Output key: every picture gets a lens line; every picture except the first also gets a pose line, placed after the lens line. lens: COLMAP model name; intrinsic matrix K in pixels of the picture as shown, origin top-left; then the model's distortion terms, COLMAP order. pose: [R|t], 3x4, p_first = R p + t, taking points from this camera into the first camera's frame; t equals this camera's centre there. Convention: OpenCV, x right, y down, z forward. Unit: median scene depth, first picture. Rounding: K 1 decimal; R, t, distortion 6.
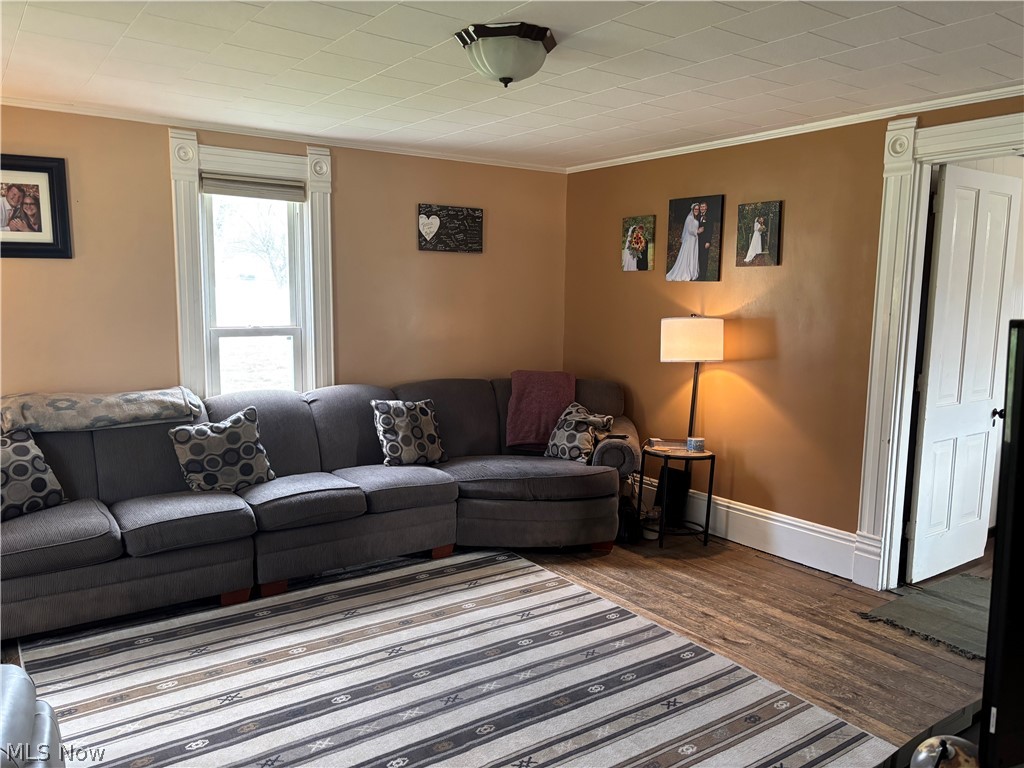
lens RADIAL K [[782.6, 0, 512.0], [0, 782.6, 384.0], [0, 0, 1]] dist [0.037525, -0.010027]
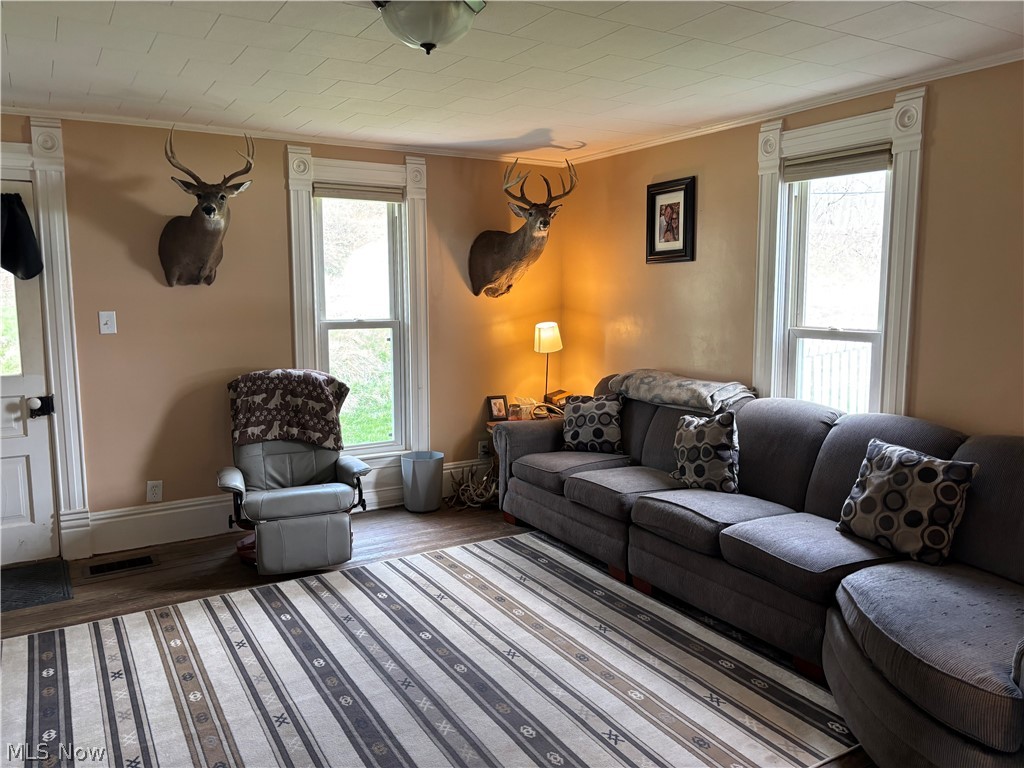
lens RADIAL K [[765.1, 0, 512.0], [0, 765.1, 384.0], [0, 0, 1]] dist [0.038812, 0.000460]
pose [[-0.063984, 0.106571, -0.992244, 0.641815], [-0.136843, 0.983953, 0.114505, -0.076933], [0.988524, 0.143108, -0.048374, 0.864239]]
